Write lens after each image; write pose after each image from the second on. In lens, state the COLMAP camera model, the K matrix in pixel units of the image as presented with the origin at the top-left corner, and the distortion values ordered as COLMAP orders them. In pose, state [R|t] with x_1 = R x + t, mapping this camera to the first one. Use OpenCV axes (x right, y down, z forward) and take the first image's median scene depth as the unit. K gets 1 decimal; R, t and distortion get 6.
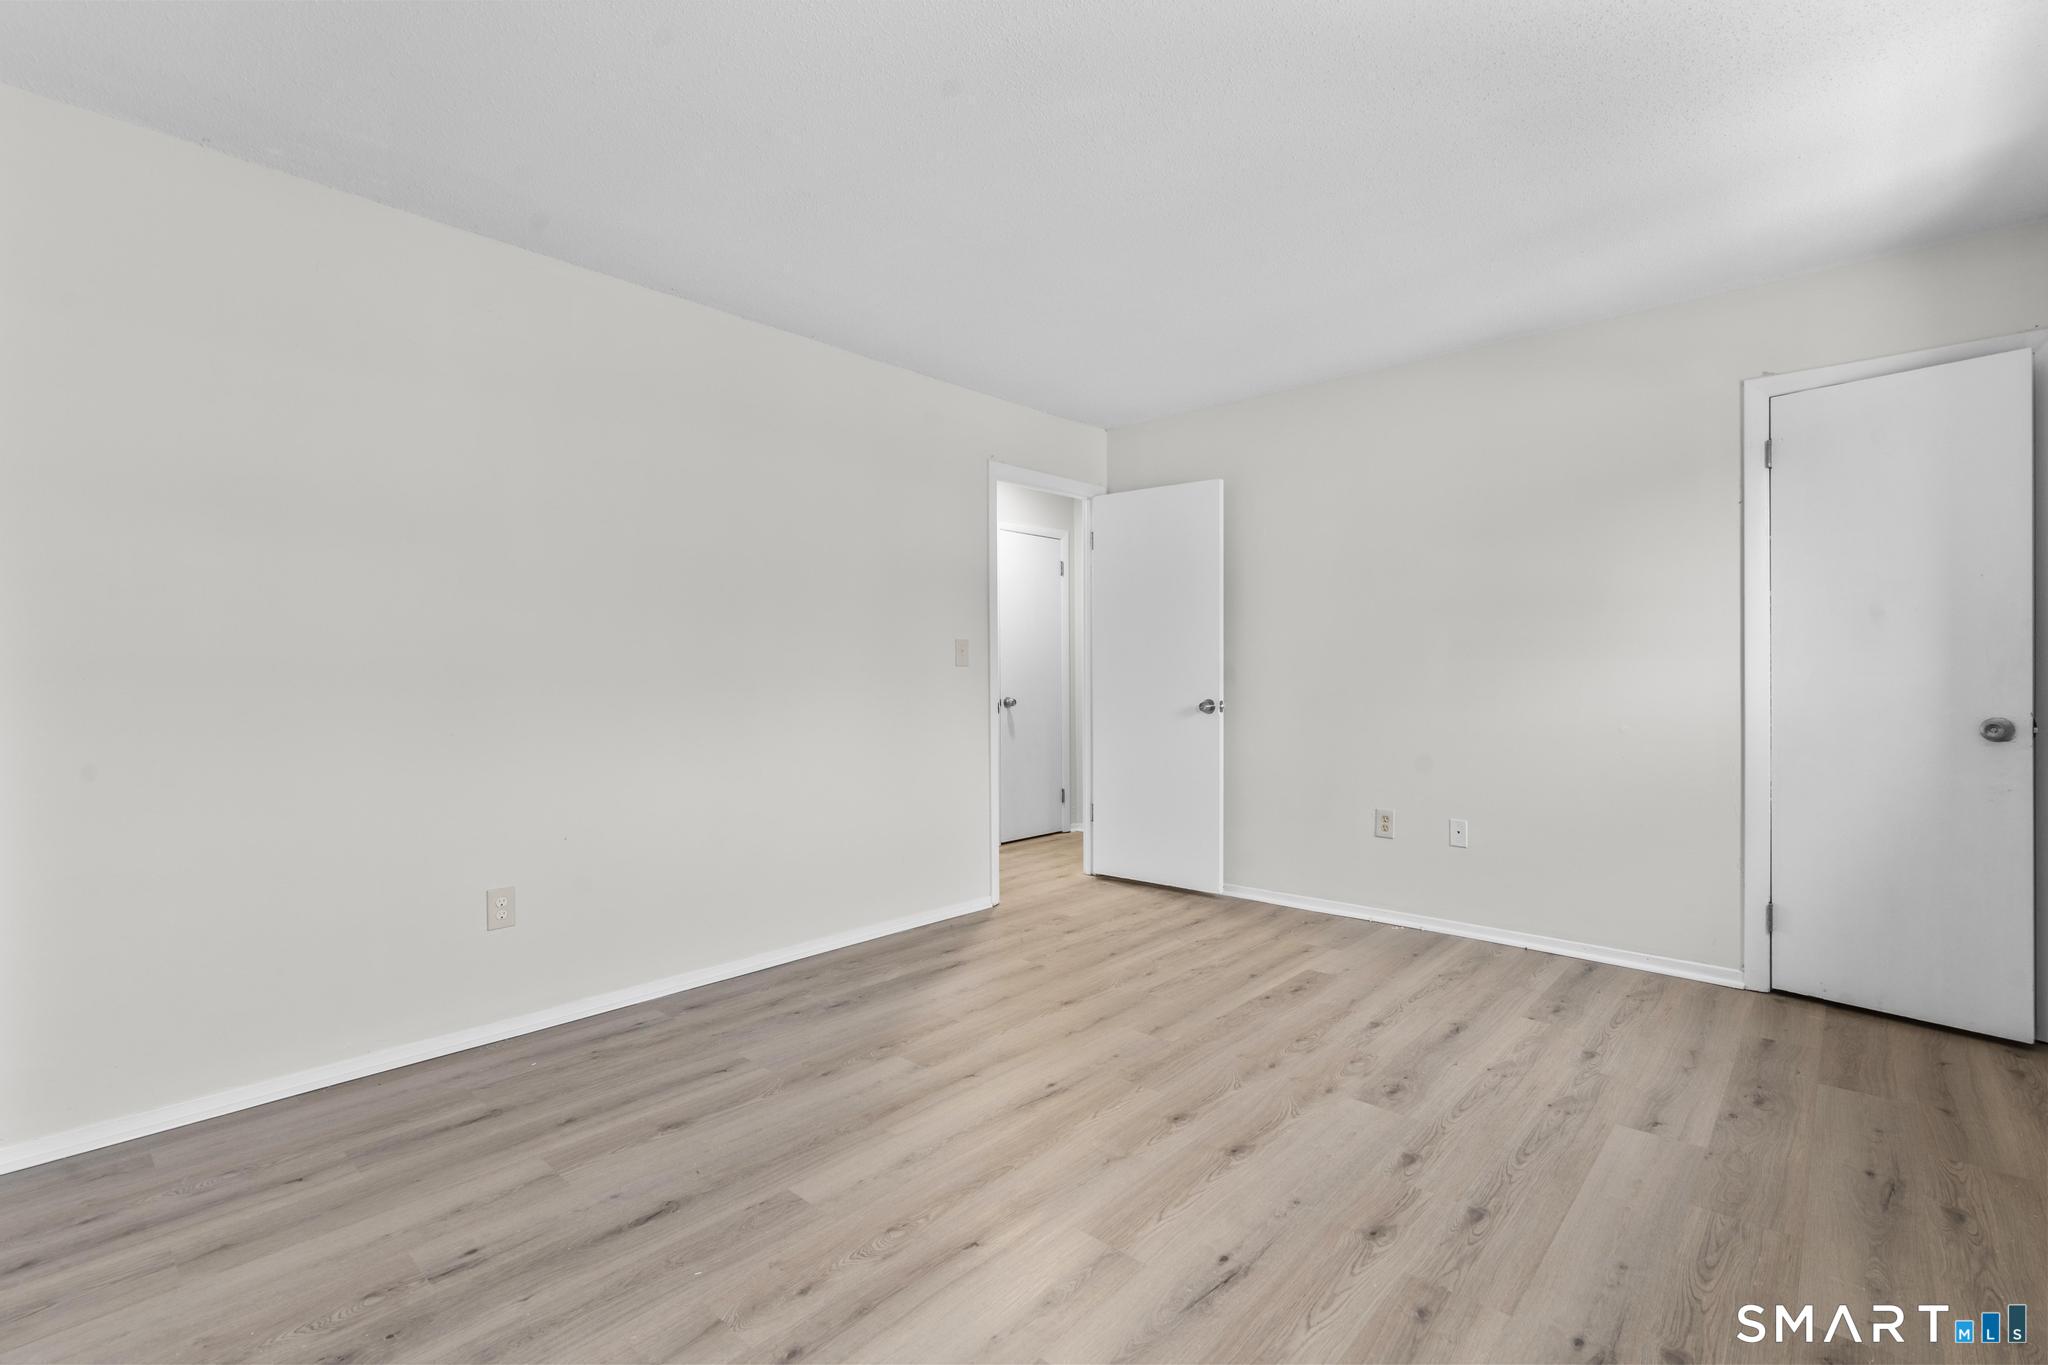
lens RADIAL K [[921.5, 0, 1025.8], [0, 921.5, 675.8], [0, 0, 1]] dist [-0.001404, 0.000473]
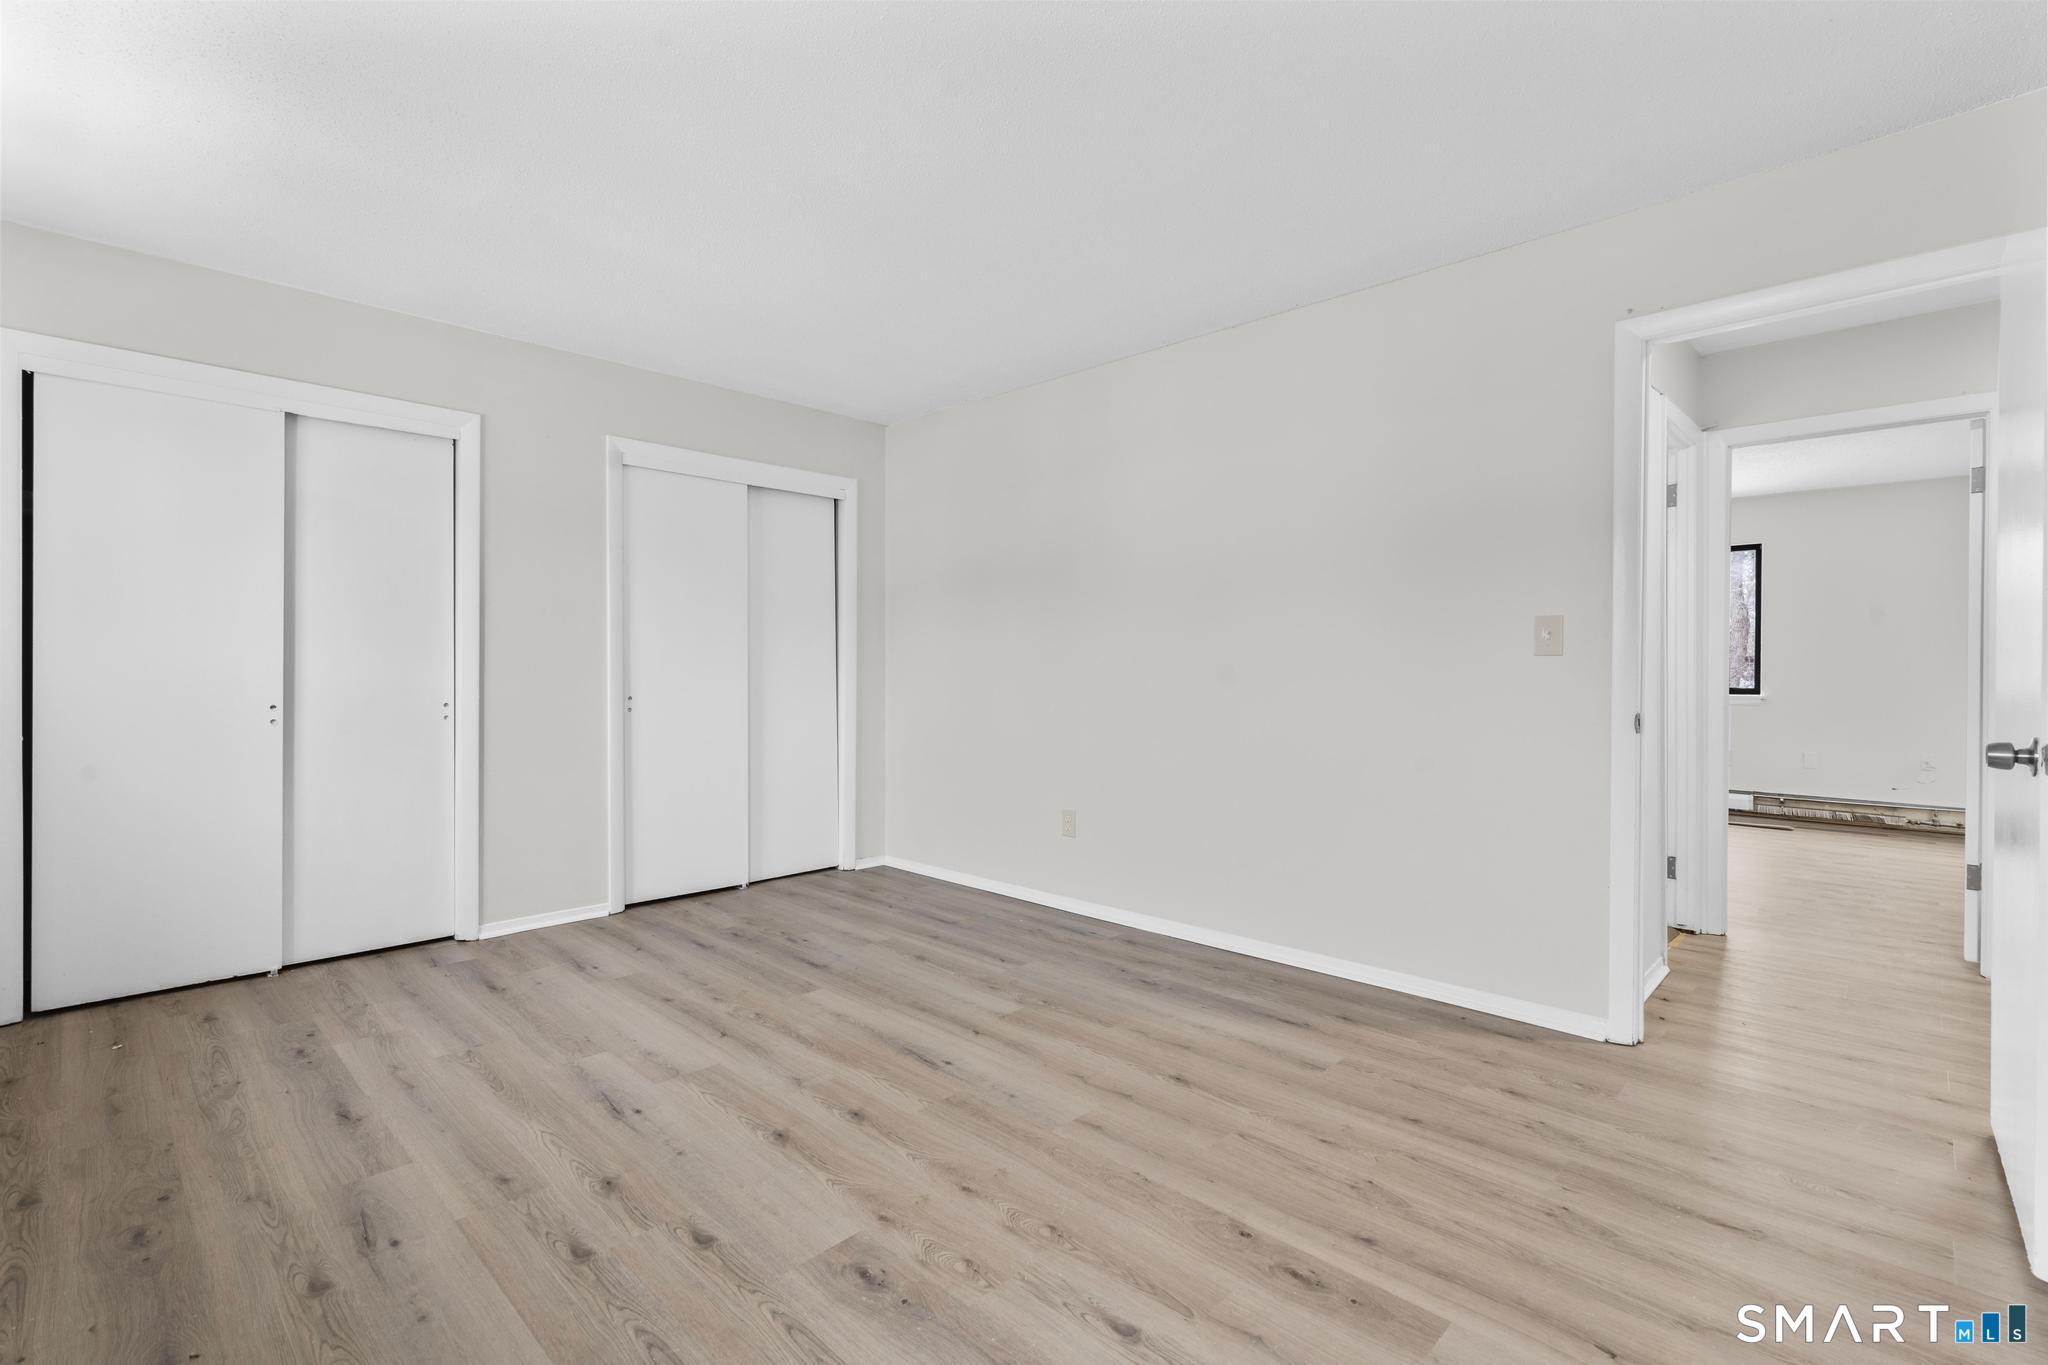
lens RADIAL K [[921.5, 0, 1025.8], [0, 921.5, 675.8], [0, 0, 1]] dist [-0.001404, 0.000473]
pose [[-0.031960, 0.009847, -0.999441, 1.032920], [-0.002910, 0.999946, 0.009945, -0.001601], [0.999485, 0.003226, -0.031930, 1.094446]]
